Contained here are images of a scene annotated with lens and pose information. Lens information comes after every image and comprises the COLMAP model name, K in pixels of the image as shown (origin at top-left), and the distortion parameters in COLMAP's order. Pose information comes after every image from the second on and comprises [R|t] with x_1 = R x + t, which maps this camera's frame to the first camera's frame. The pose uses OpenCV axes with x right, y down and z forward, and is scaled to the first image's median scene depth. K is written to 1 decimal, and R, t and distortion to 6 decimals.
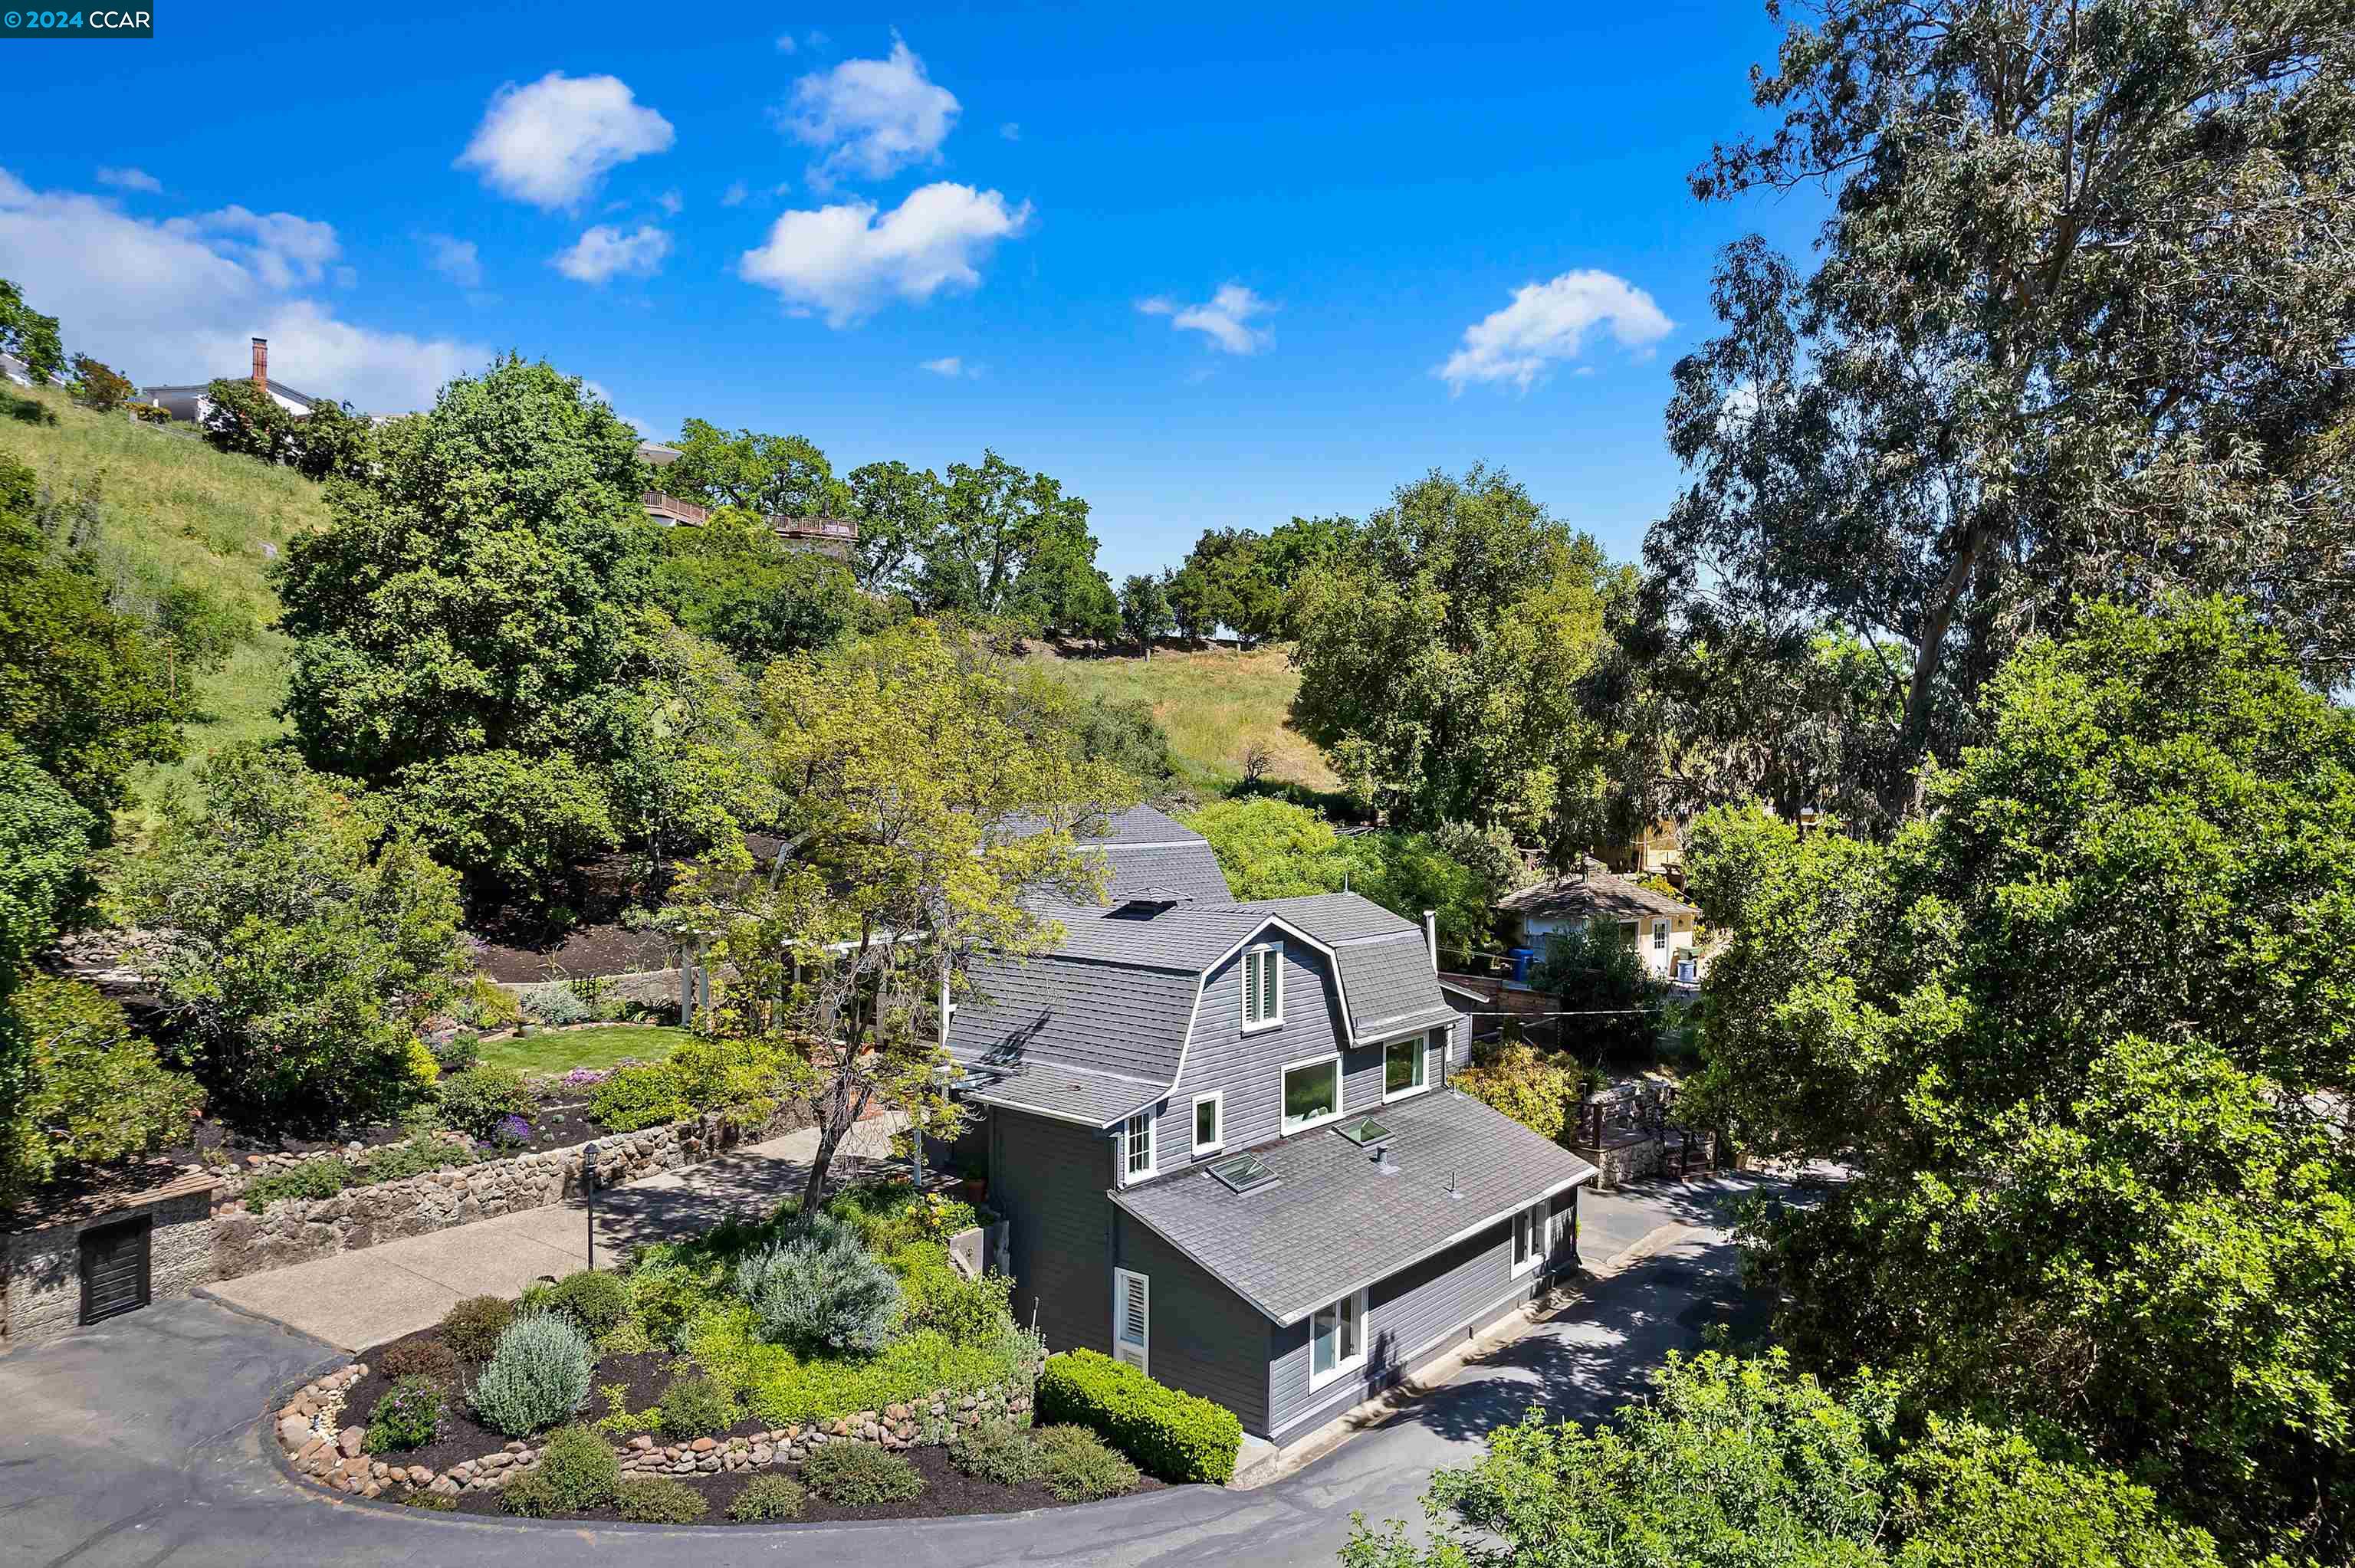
lens RADIAL K [[1495.6, 0, 1188.0], [0, 1495.6, 785.9], [0, 0, 1]] dist [-0.080167, 0.071279]
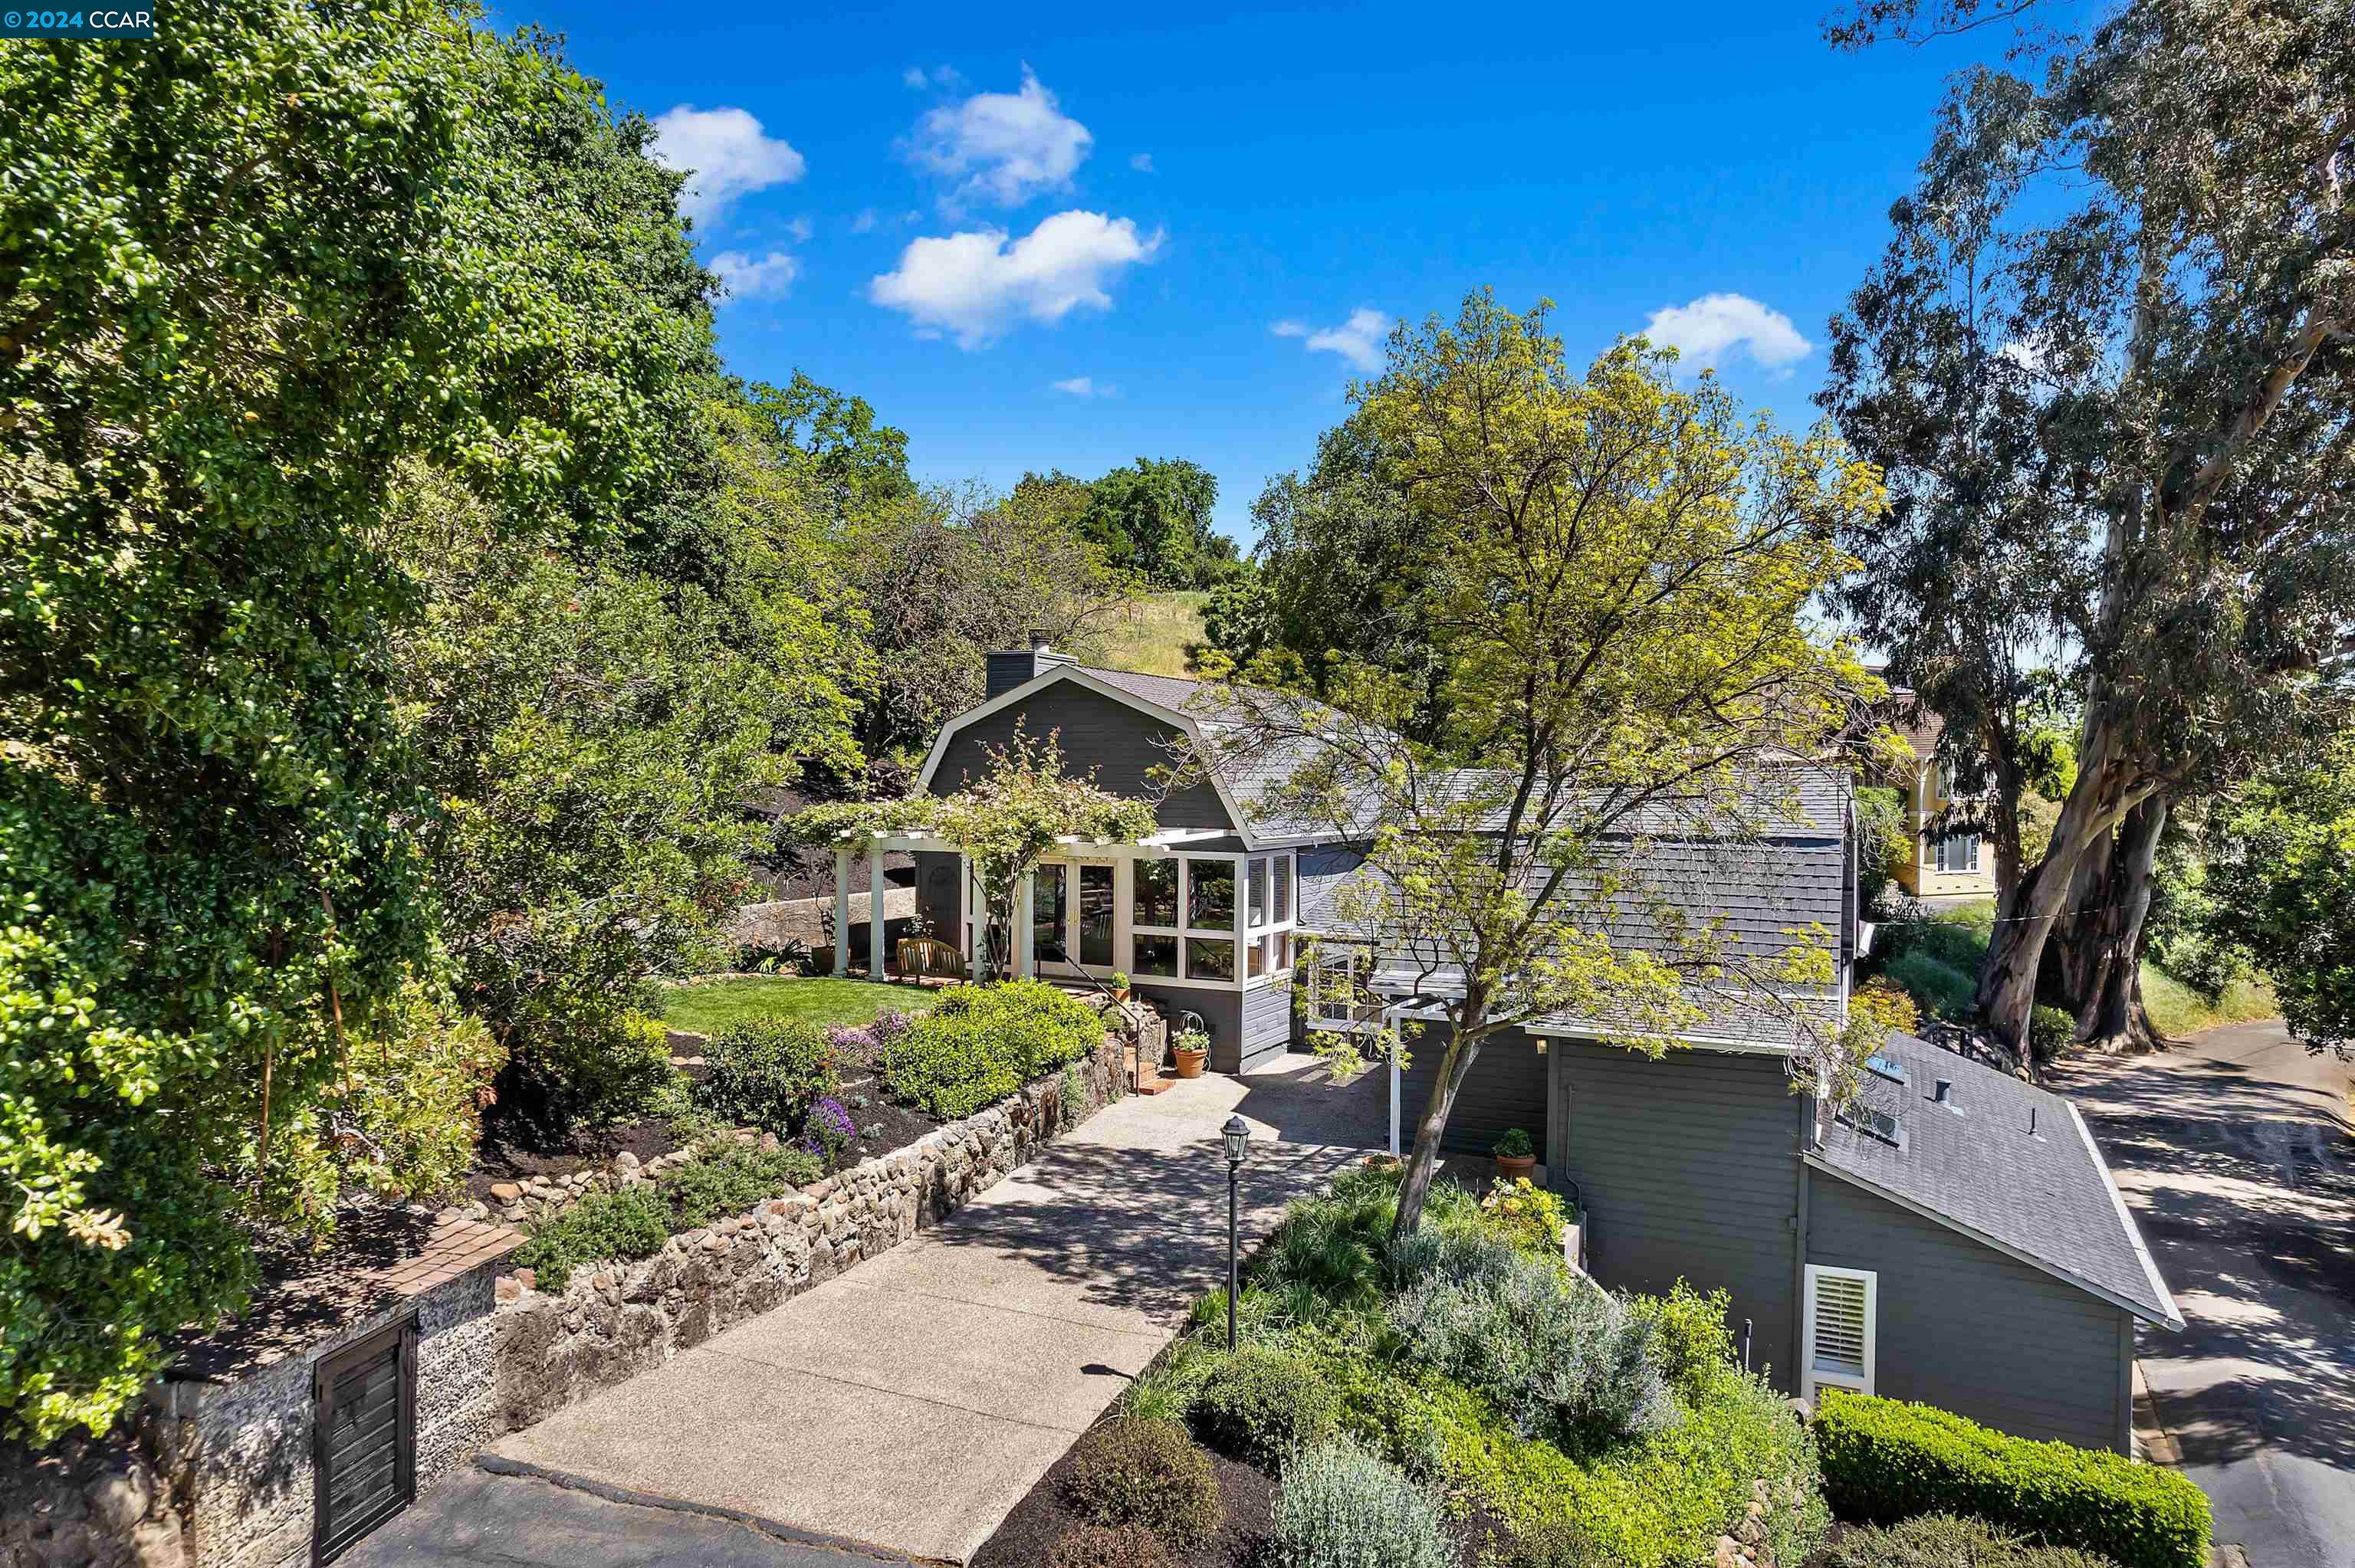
lens RADIAL K [[1495.6, 0, 1188.0], [0, 1495.6, 785.9], [0, 0, 1]] dist [-0.080167, 0.071279]
pose [[0.975137, -0.002872, 0.221585, -0.417471], [0.002542, 0.999995, 0.001775, 0.090224], [-0.221589, -0.001168, 0.975139, 0.354790]]
